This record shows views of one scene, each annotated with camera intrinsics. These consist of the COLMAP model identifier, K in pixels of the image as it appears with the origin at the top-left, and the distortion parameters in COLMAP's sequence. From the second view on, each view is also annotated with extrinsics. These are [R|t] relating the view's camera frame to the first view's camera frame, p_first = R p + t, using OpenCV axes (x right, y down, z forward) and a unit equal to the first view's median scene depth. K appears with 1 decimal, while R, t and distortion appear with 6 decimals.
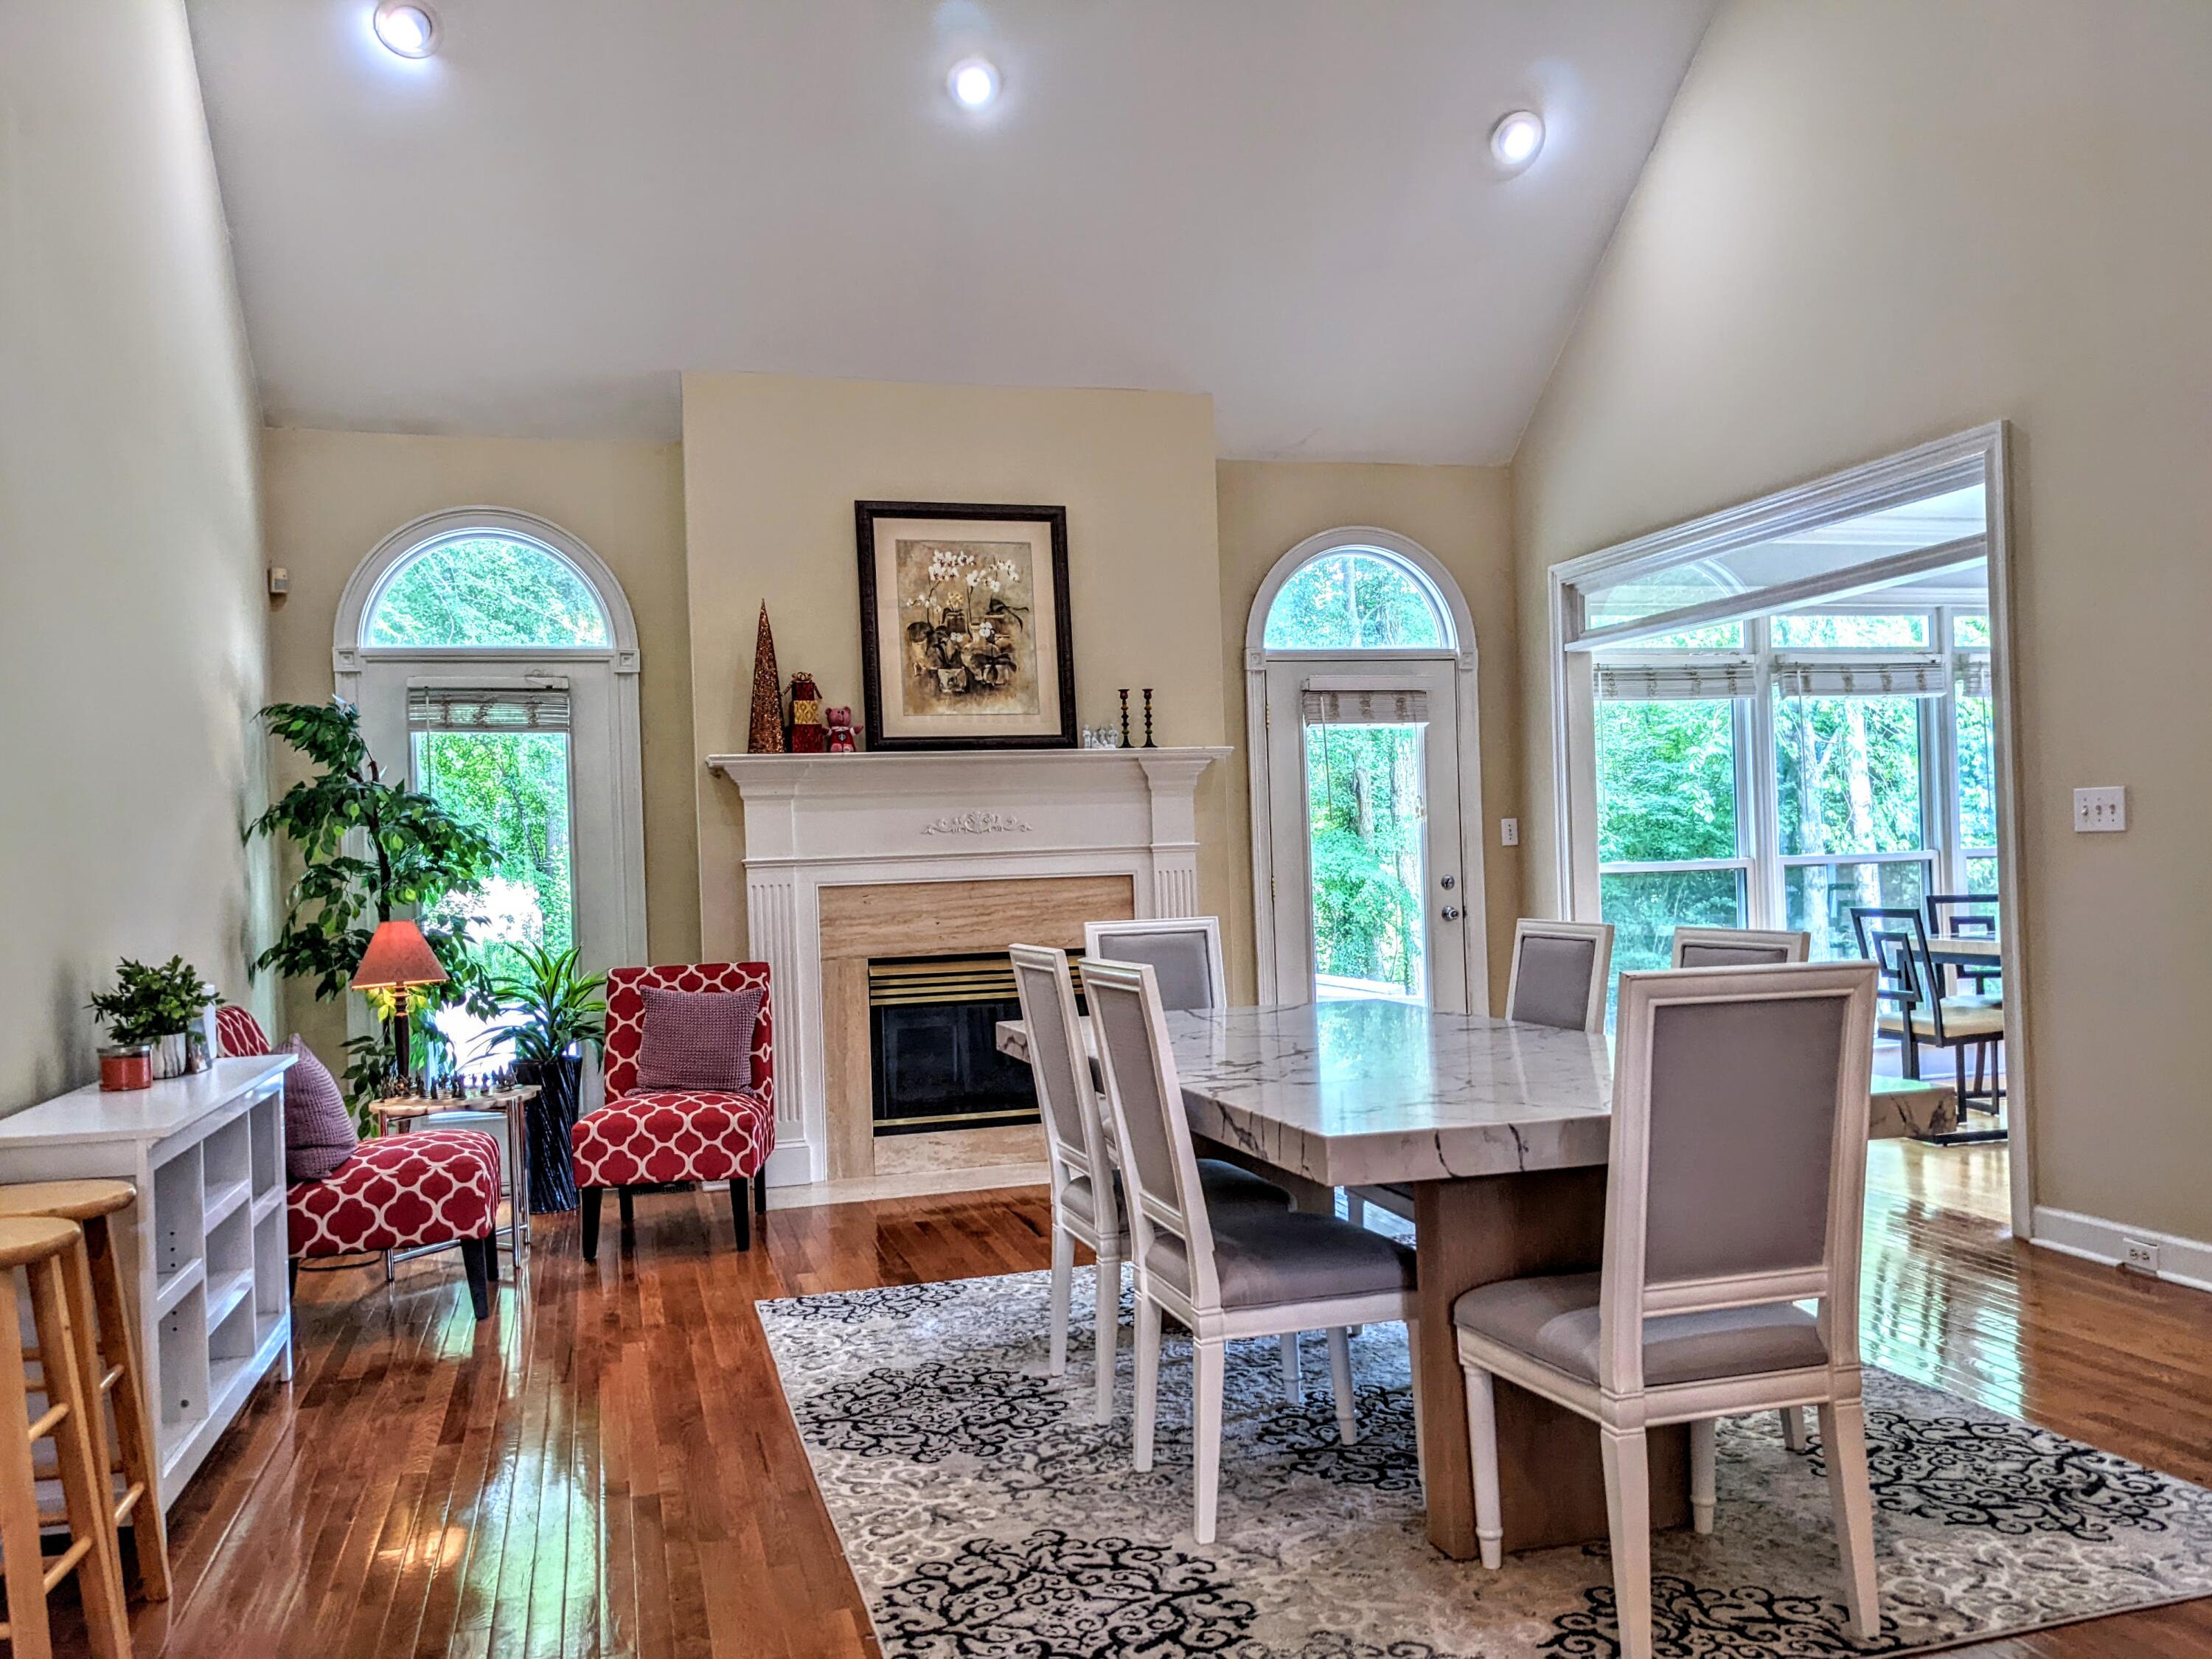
lens RADIAL K [[1742.9, 0, 1112.8], [0, 1742.9, 862.7], [0, 0, 1]] dist [0.046182, -0.002434]
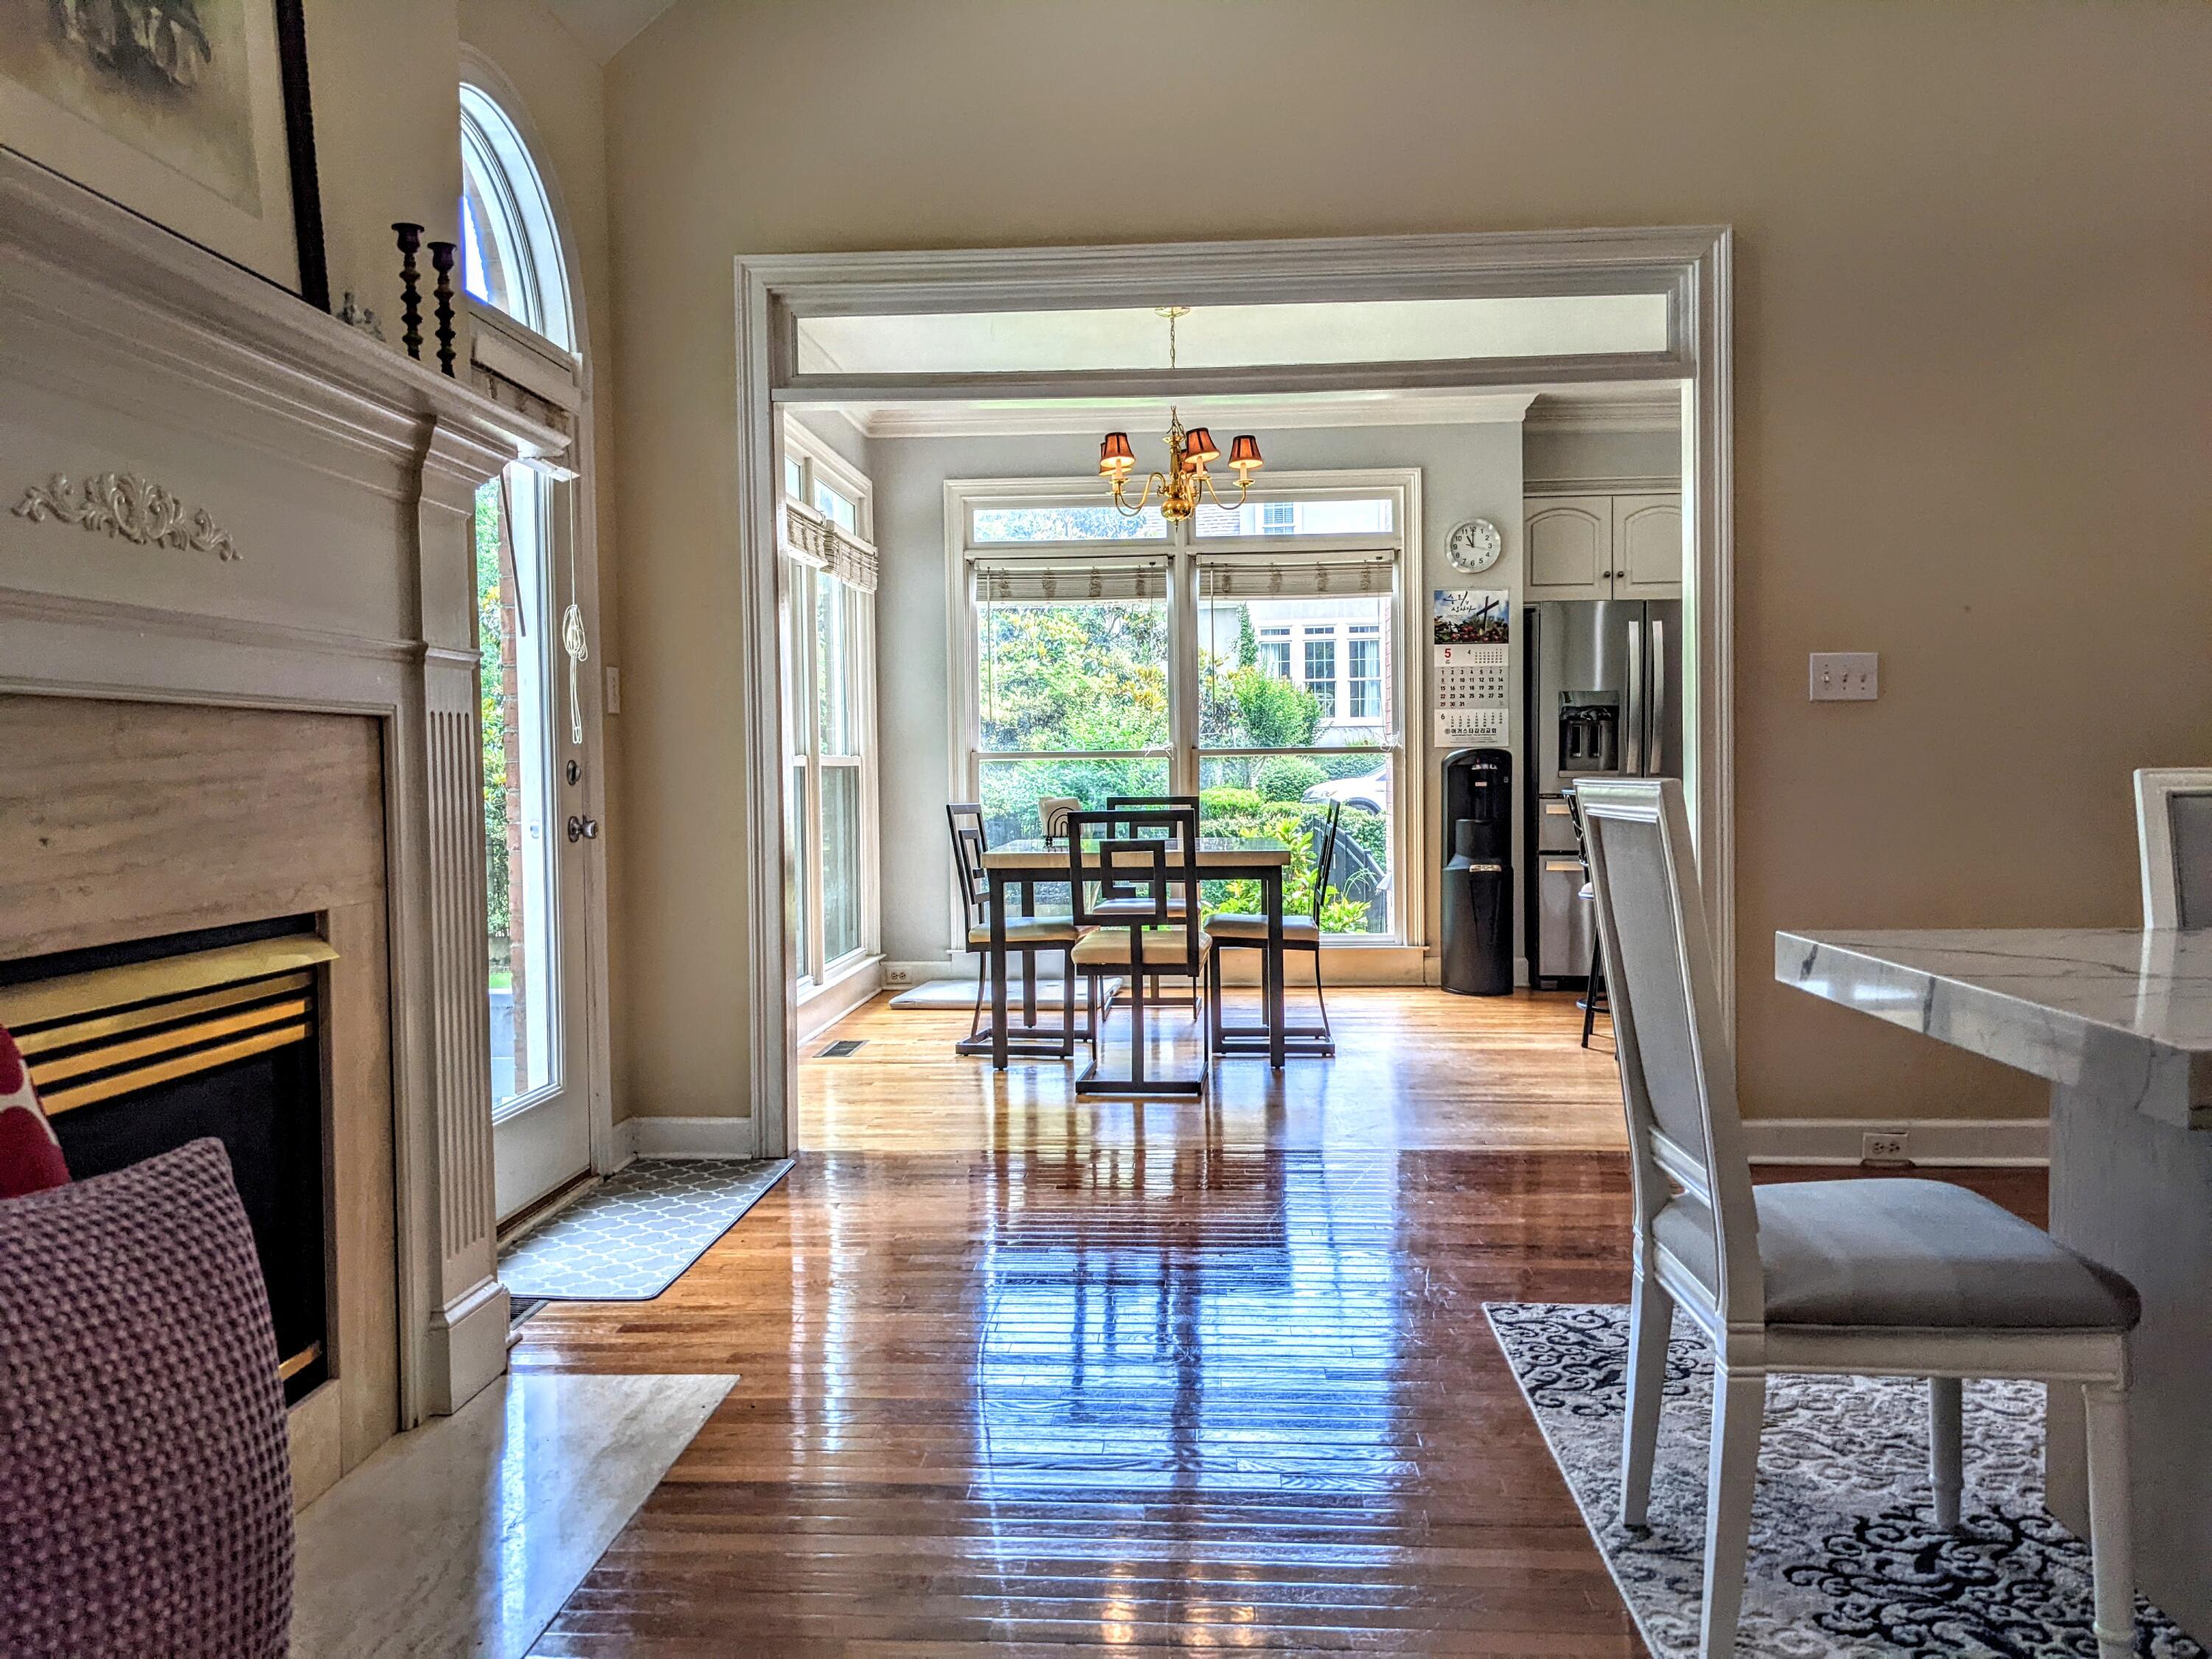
lens RADIAL K [[1733.5, 0, 1093.8], [0, 1733.5, 822.2], [0, 0, 1]] dist [0.052925, -0.100723]
pose [[0.345590, 0.000704, 0.938385, -0.305103], [0.004412, 0.999987, -0.002375, 0.032938], [-0.938375, 0.004961, 0.345583, 0.740913]]
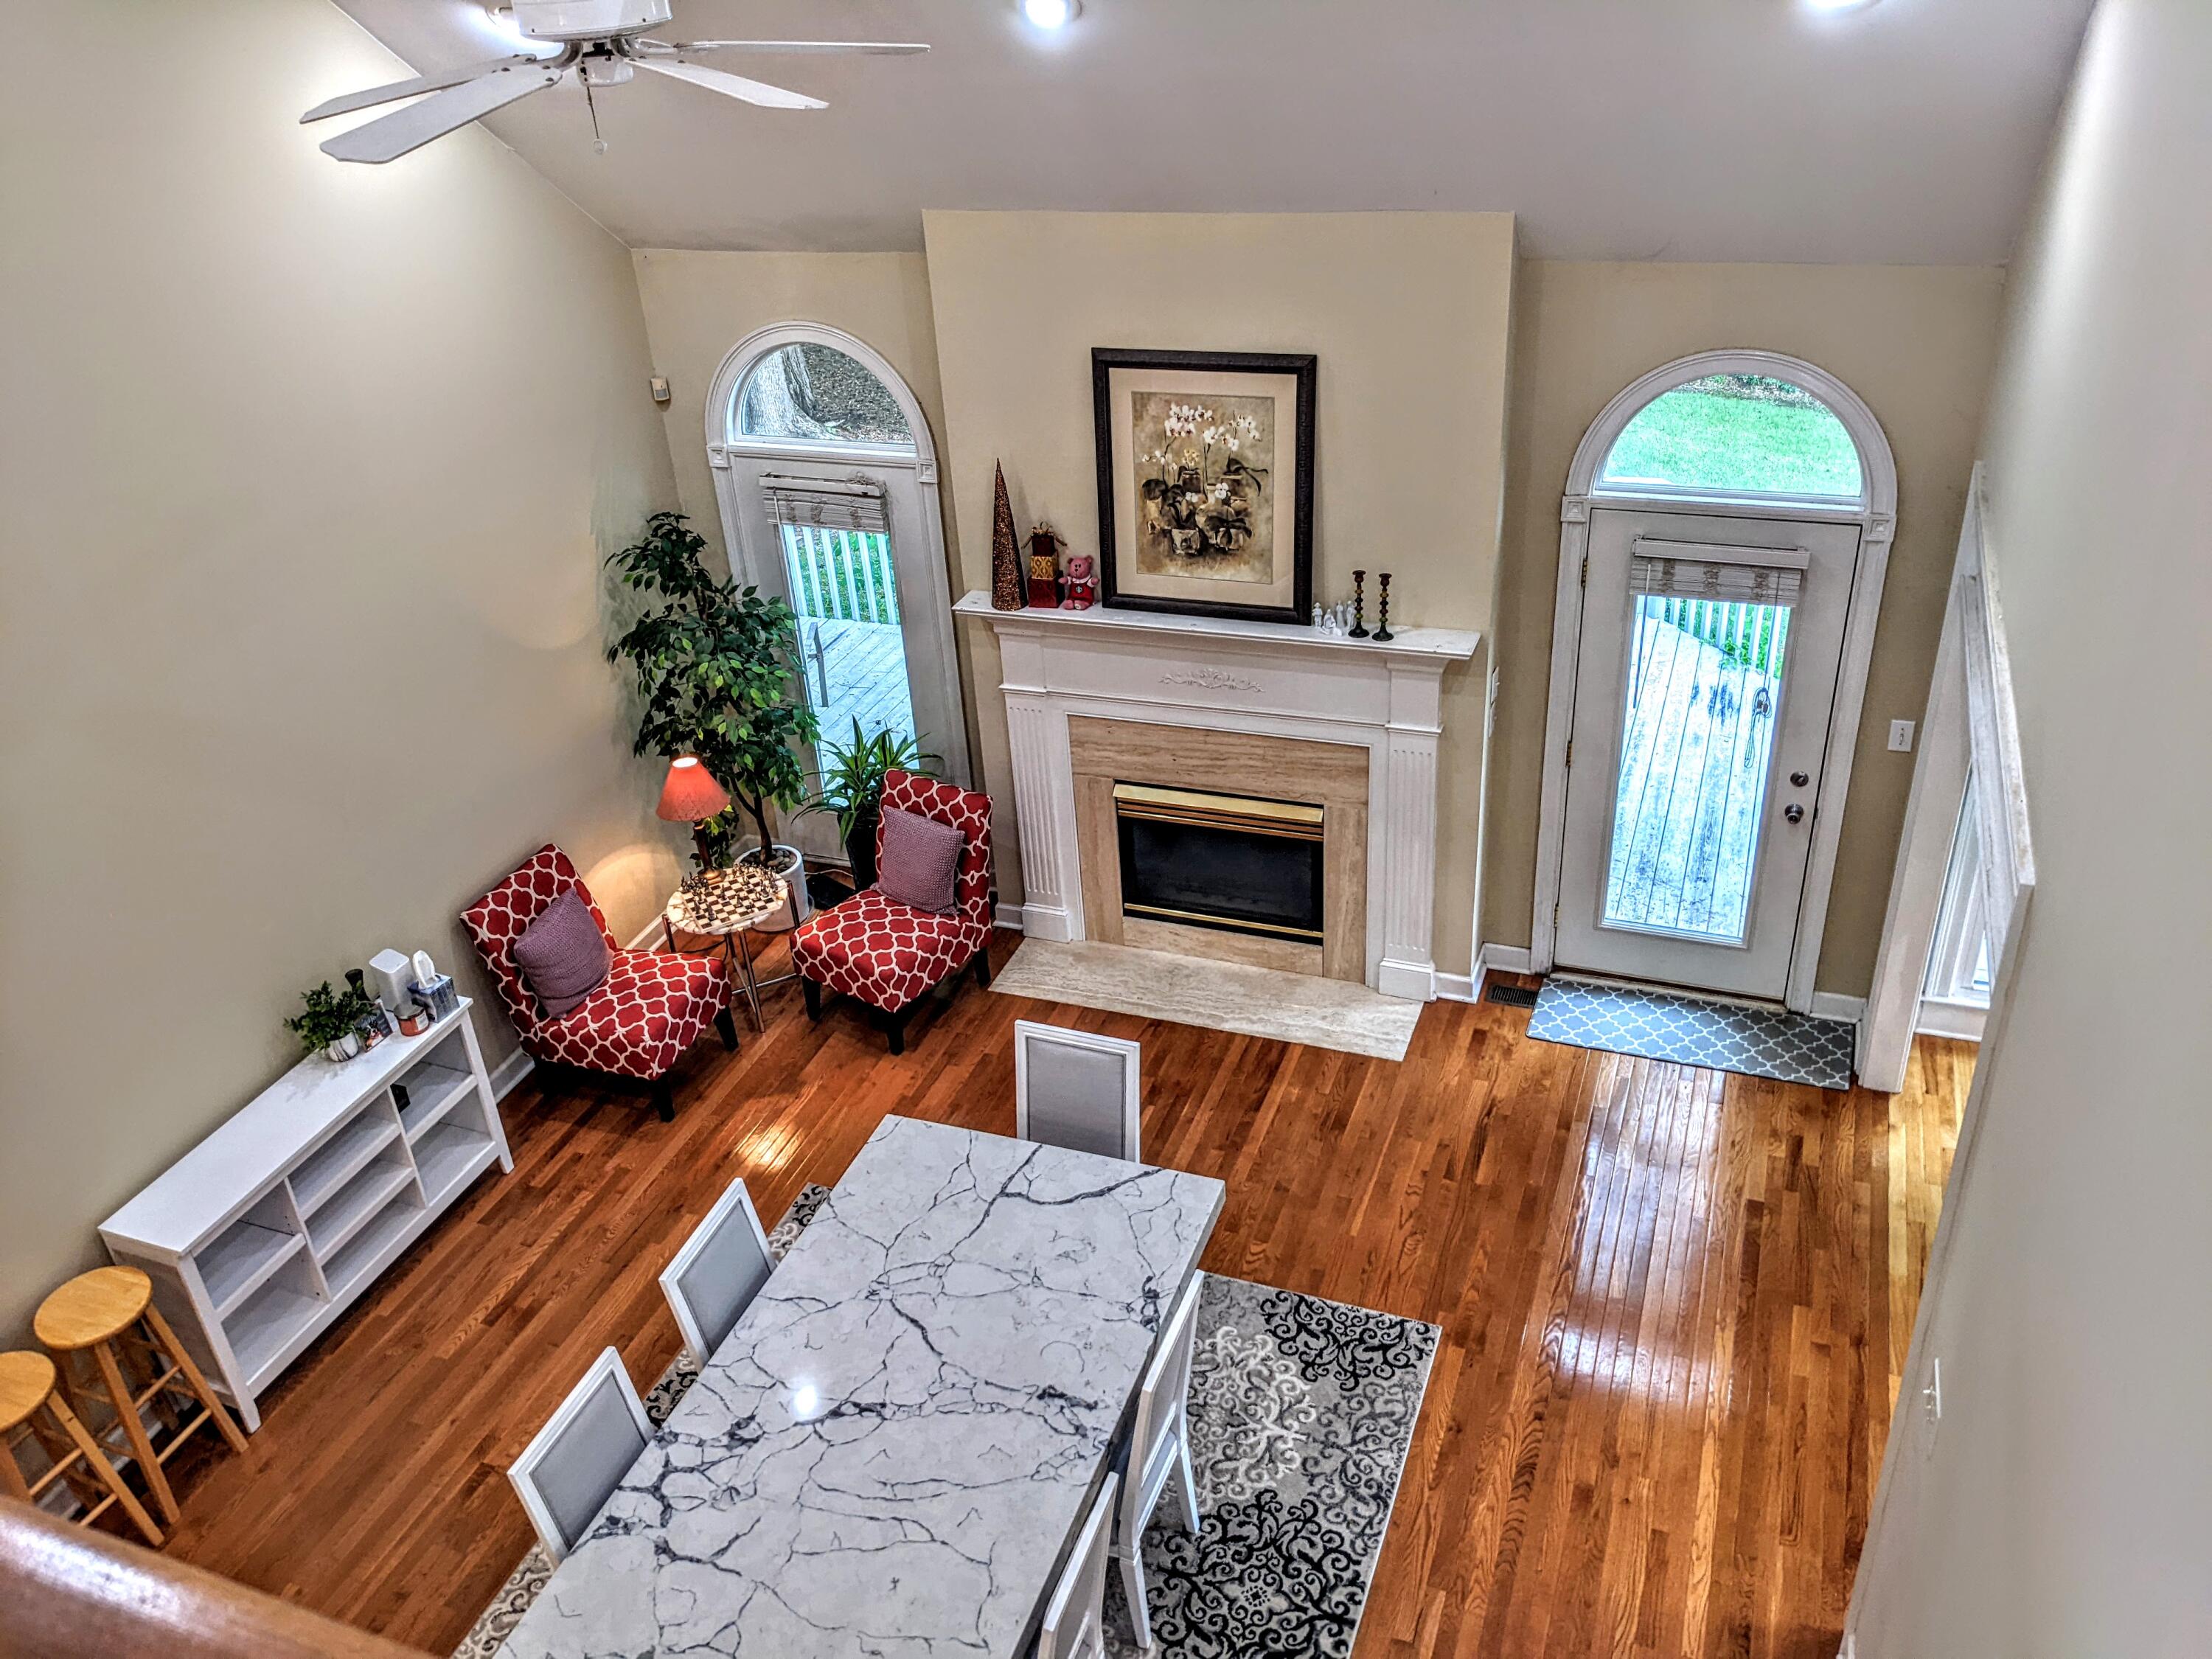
lens RADIAL K [[1723.6, 0, 1094.9], [0, 1723.6, 825.0], [0, 0, 1]] dist [0.052069, -0.002929]
pose [[0.794446, 0.288075, -0.534667, 0.421936], [0.037640, 0.855303, 0.516760, -0.464098], [0.606168, -0.430662, 0.668648, 0.264835]]
